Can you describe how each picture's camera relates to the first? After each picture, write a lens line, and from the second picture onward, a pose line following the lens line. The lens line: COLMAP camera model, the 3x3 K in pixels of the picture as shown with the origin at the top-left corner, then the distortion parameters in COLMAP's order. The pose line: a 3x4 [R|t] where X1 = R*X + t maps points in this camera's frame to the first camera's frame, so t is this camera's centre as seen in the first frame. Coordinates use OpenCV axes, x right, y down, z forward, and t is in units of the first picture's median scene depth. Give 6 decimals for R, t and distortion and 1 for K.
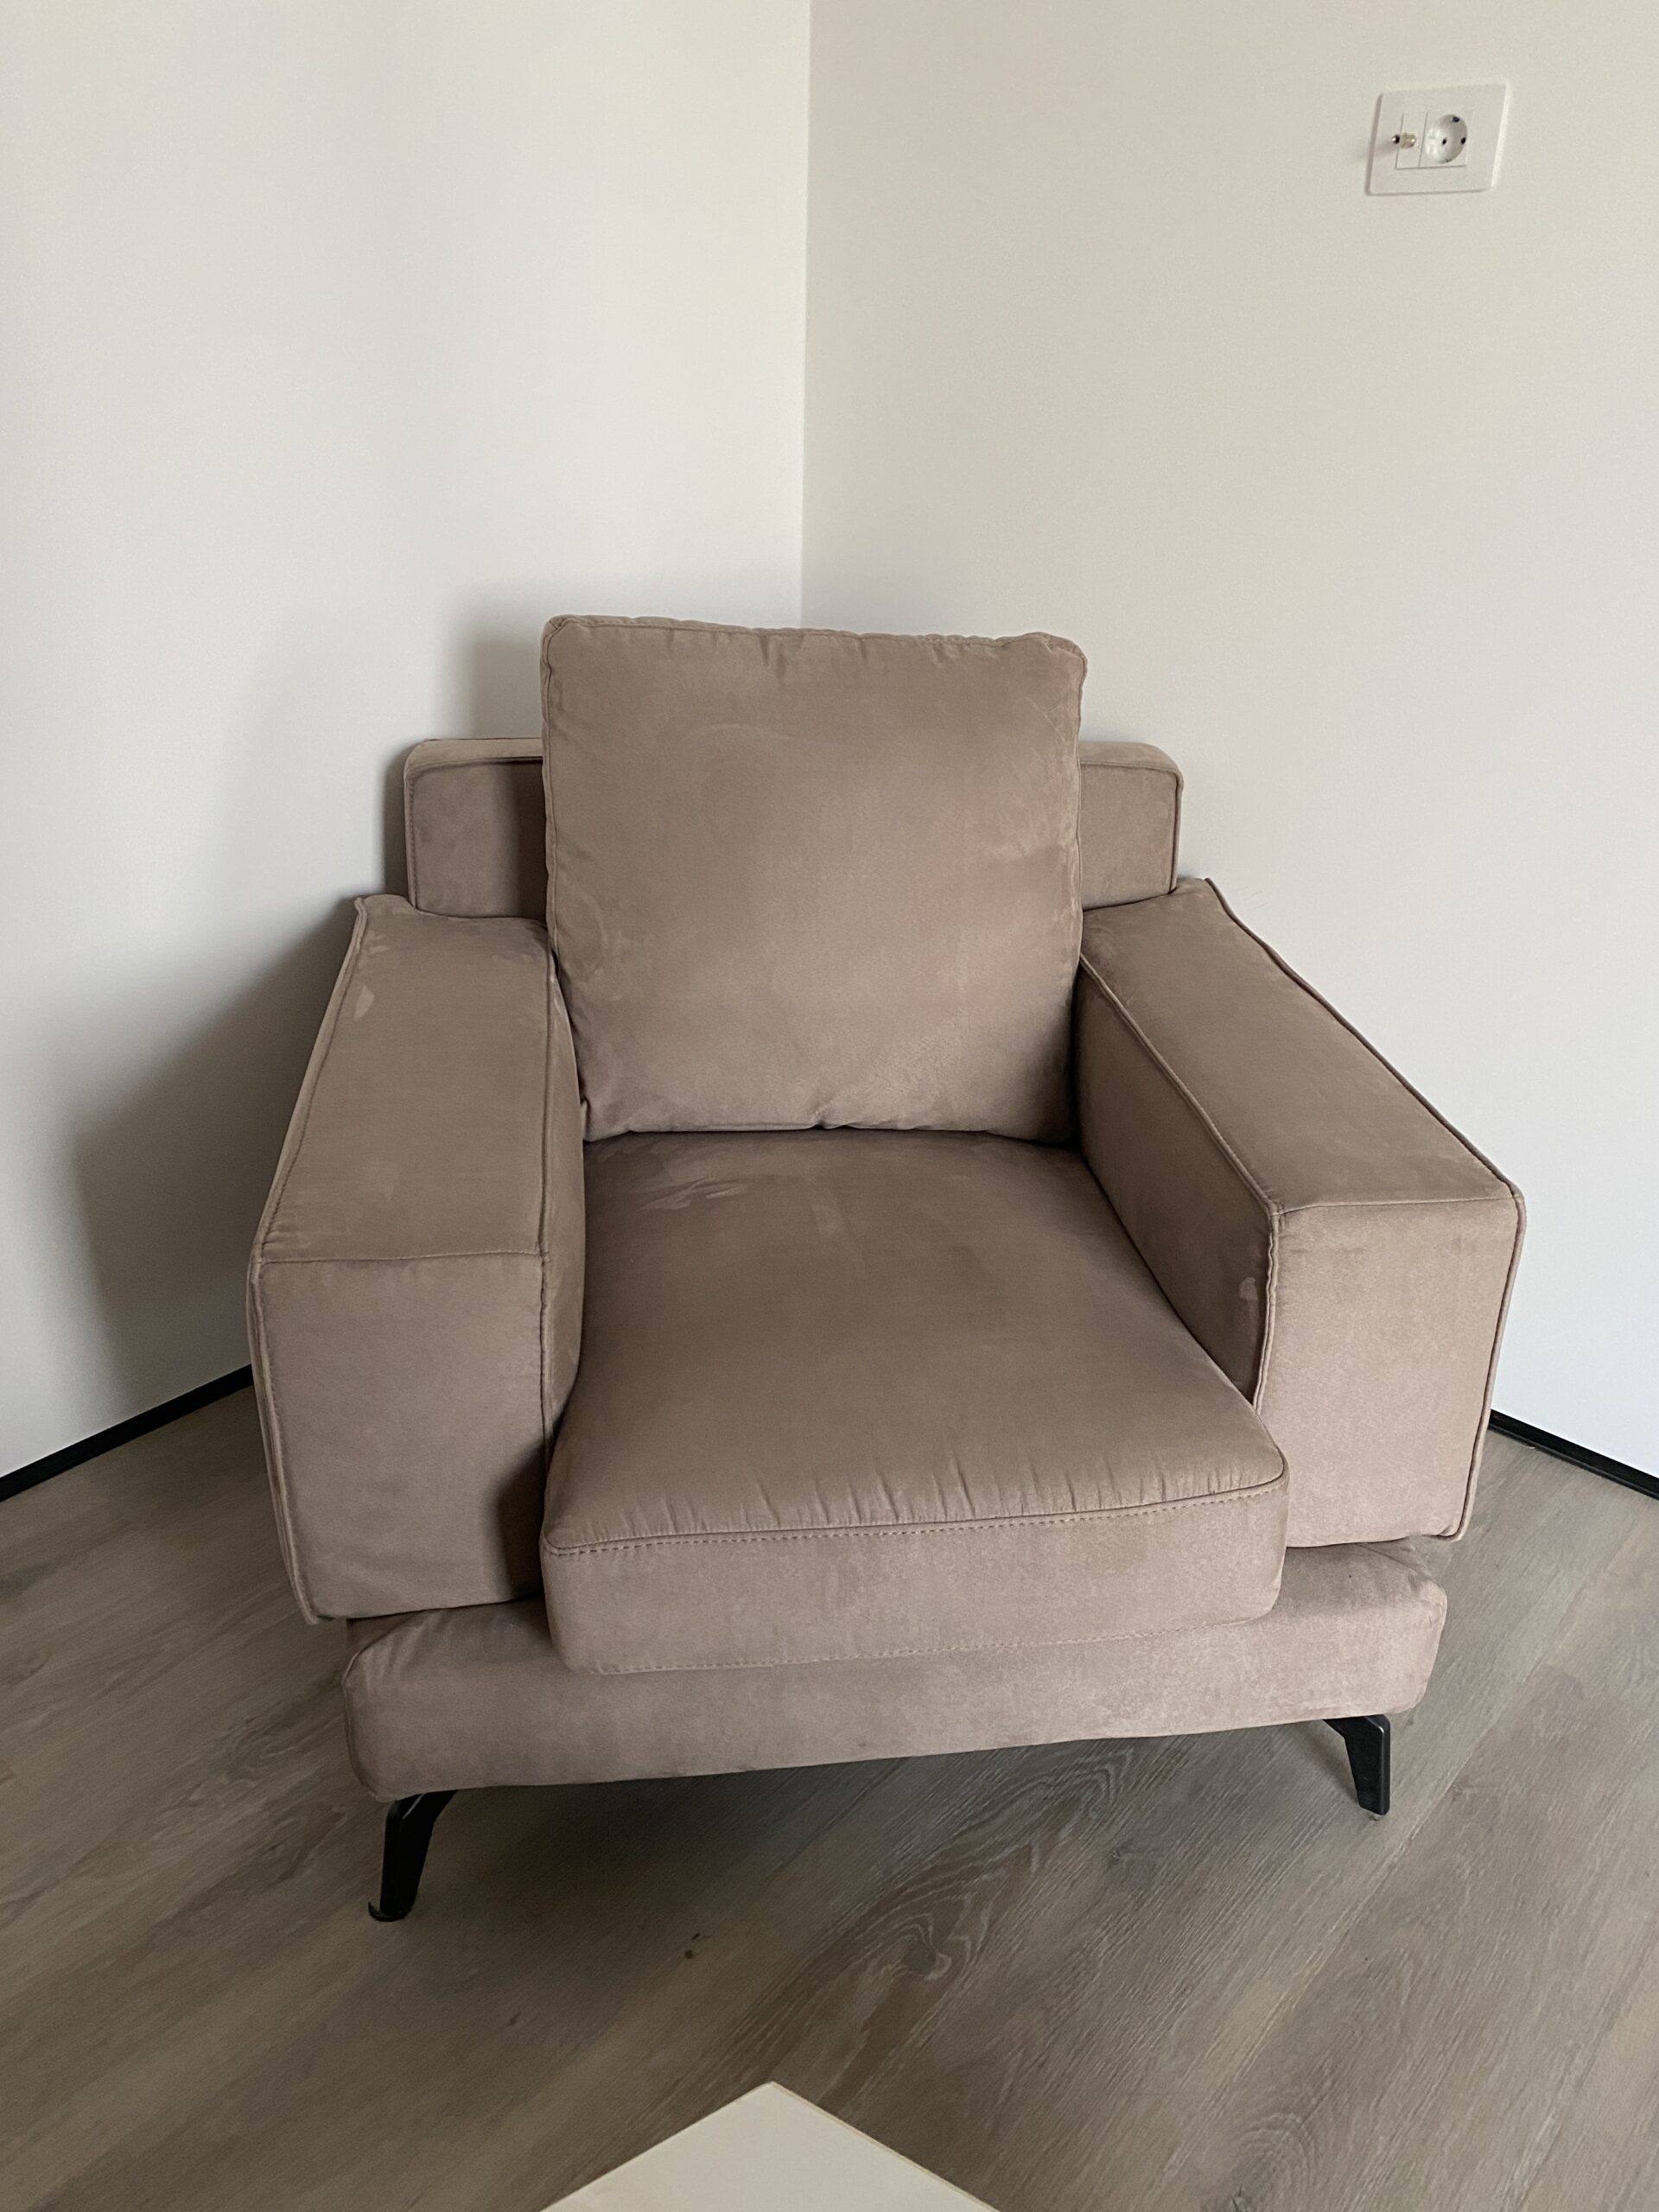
lens RADIAL K [[1650.2, 0, 829.5], [0, 1650.2, 1106.0], [0, 0, 1]] dist [0.005877, -0.005921]
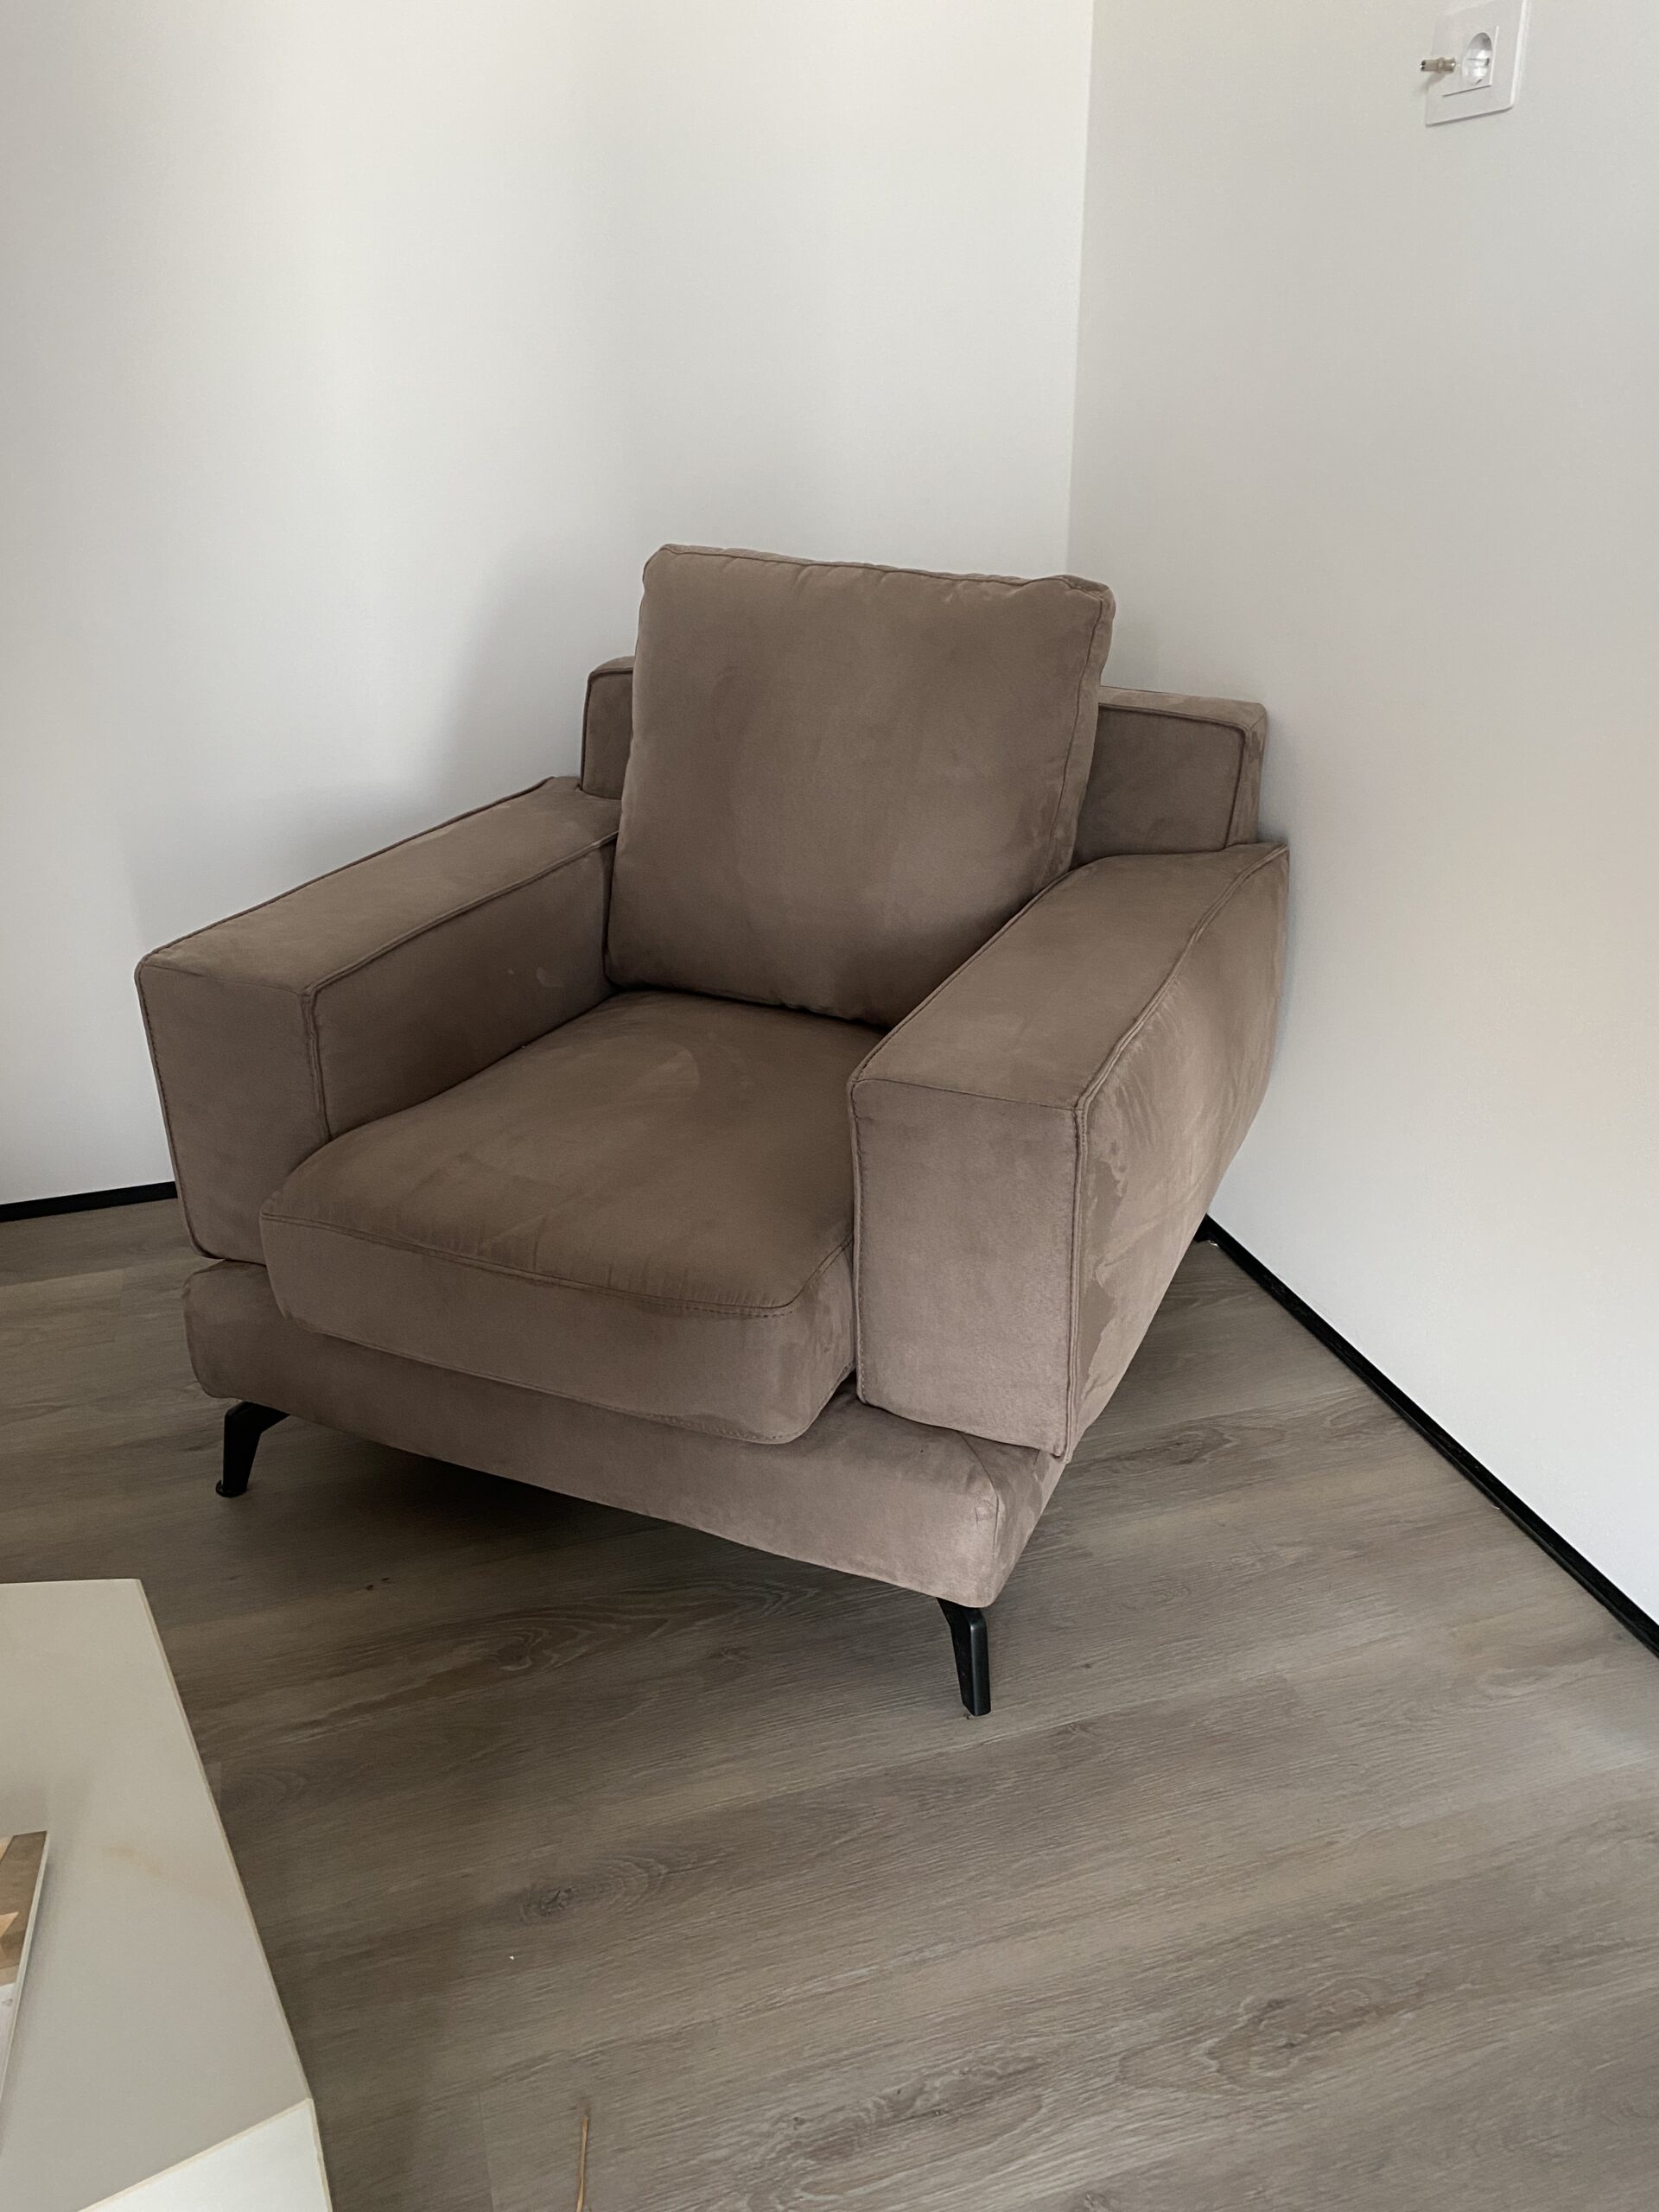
lens RADIAL K [[1659.8, 0, 848.0], [0, 1659.8, 1100.0], [0, 0, 1]] dist [0.007691, -0.007189]
pose [[0.861428, 0.183706, -0.473491, 0.735302], [-0.191547, 0.980958, 0.032111, 0.041257], [0.470374, 0.063035, 0.880213, 0.039479]]
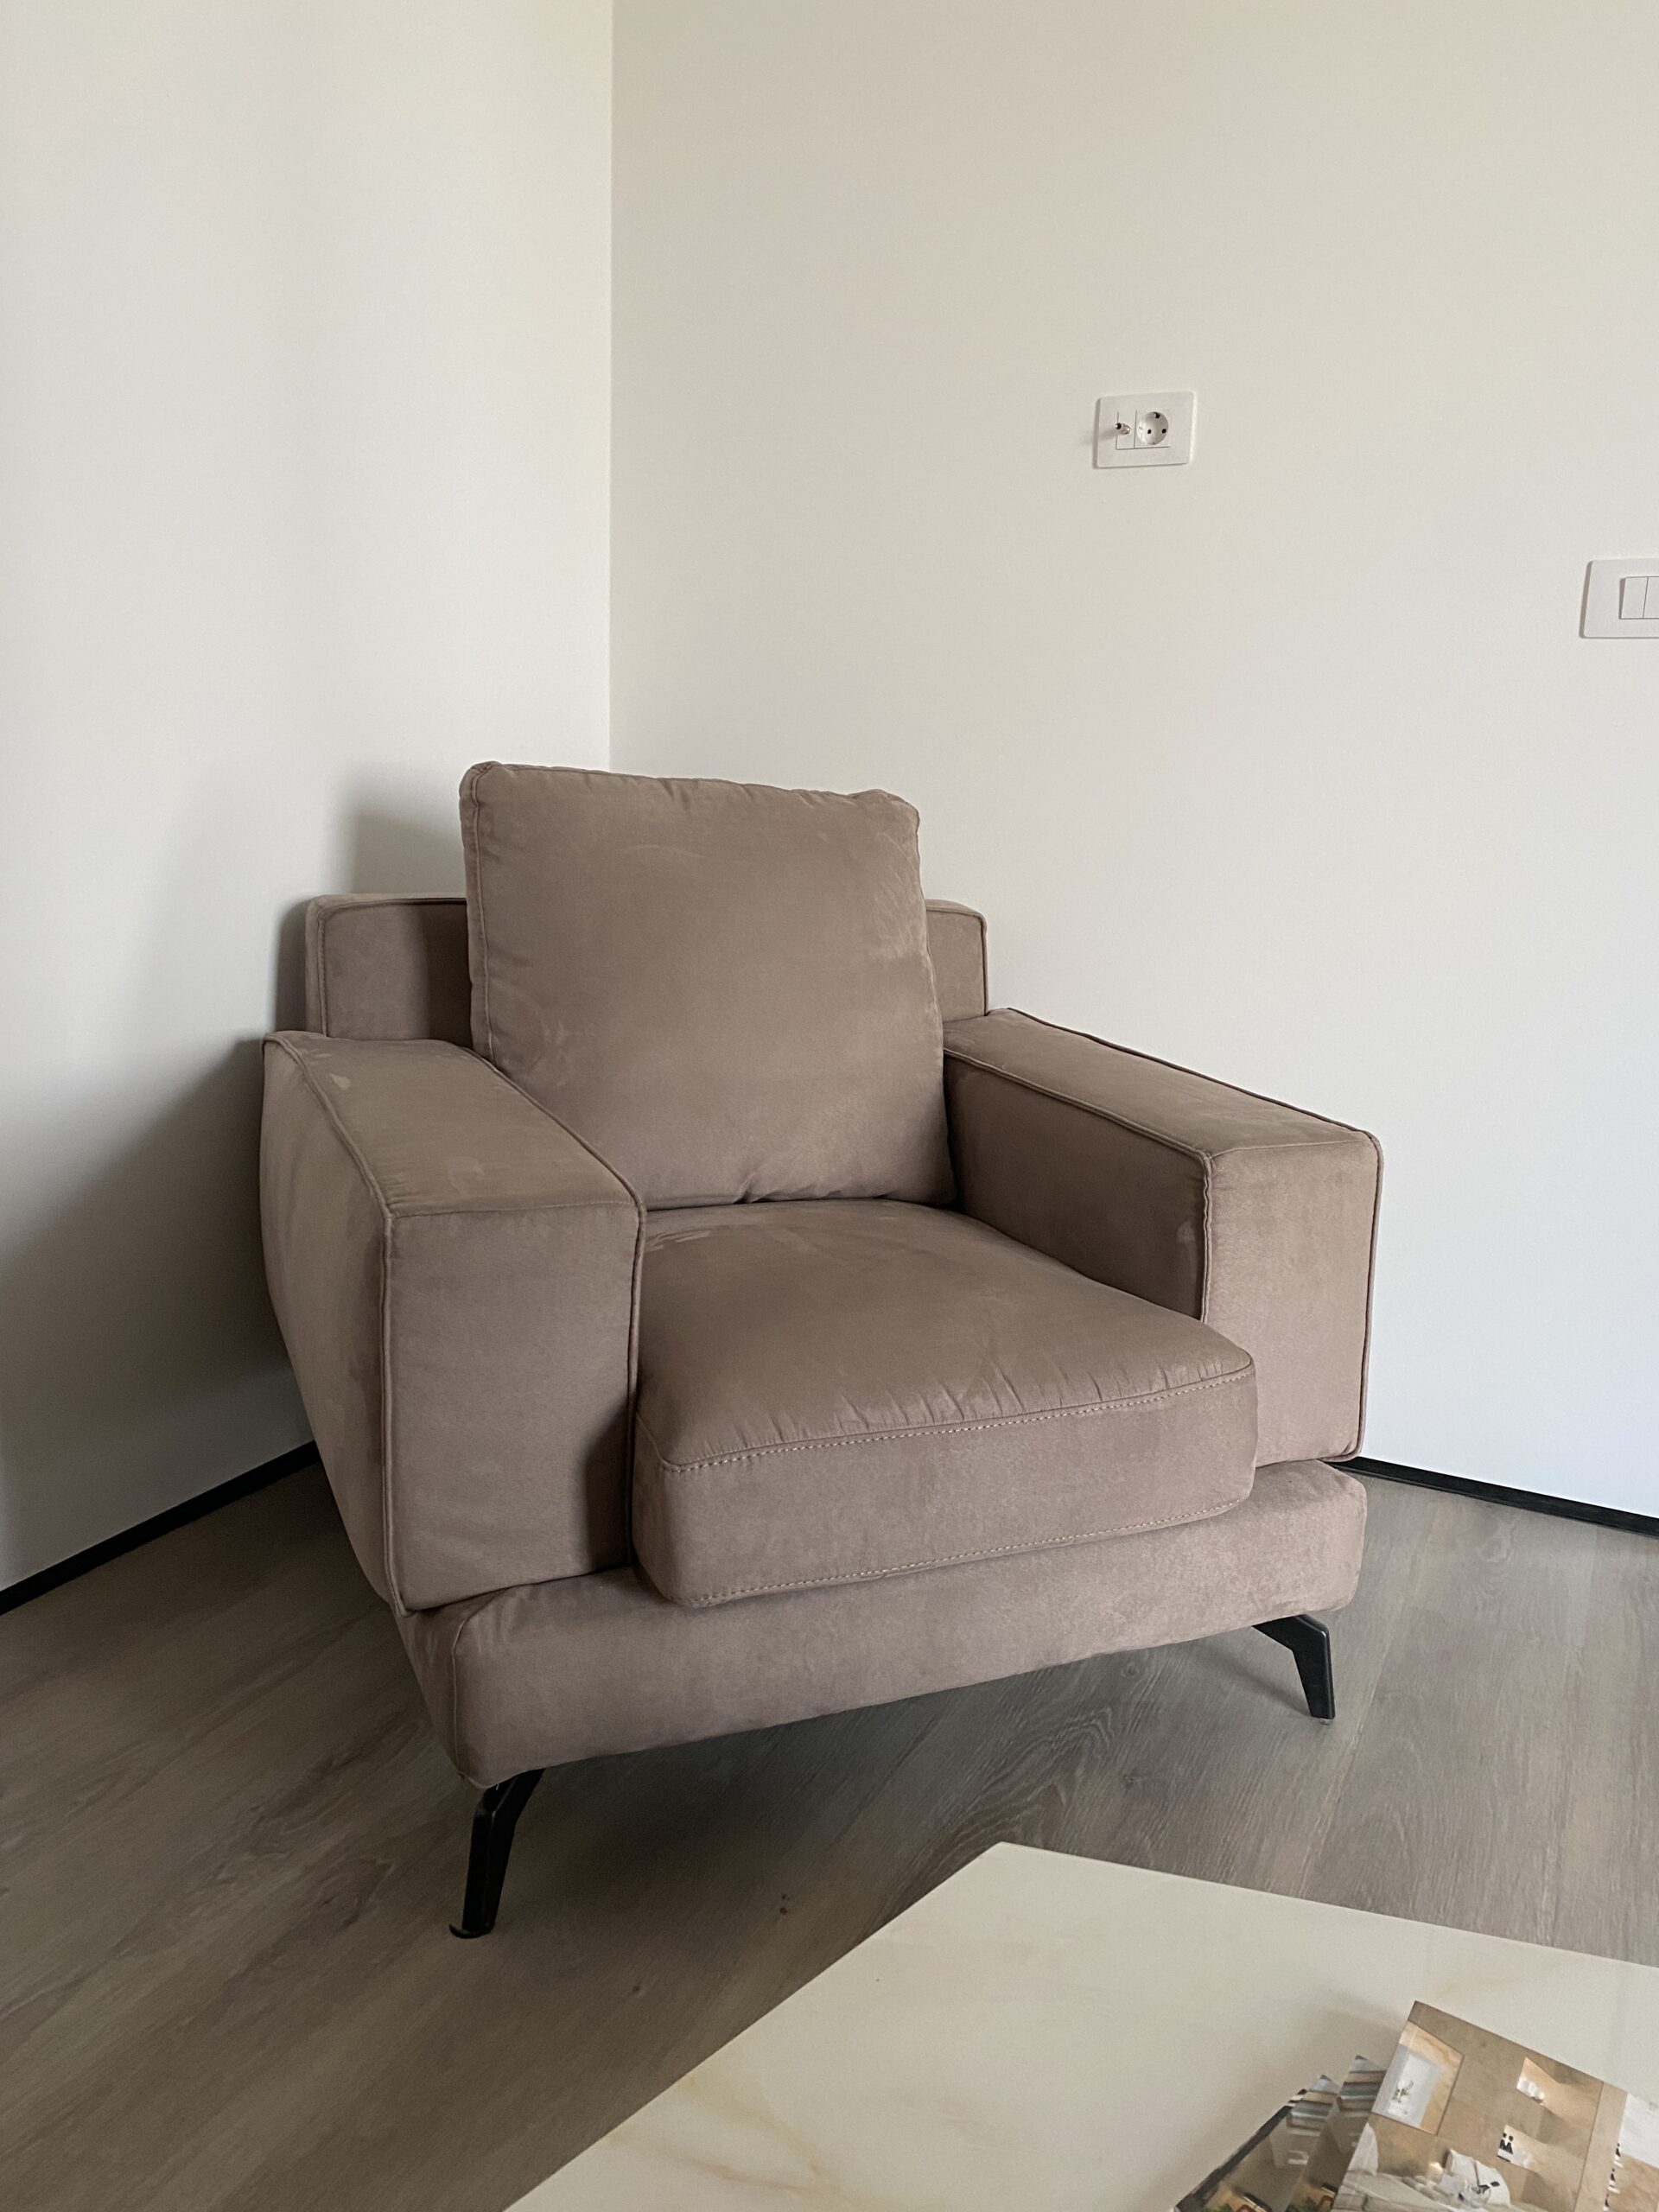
lens RADIAL K [[1659.8, 0, 848.0], [0, 1659.8, 1100.0], [0, 0, 1]] dist [0.007691, -0.007189]
pose [[0.963032, -0.044321, 0.265717, -0.291655], [0.102353, 0.972603, -0.208728, 0.236493], [-0.249186, 0.228208, 0.941184, -0.097365]]
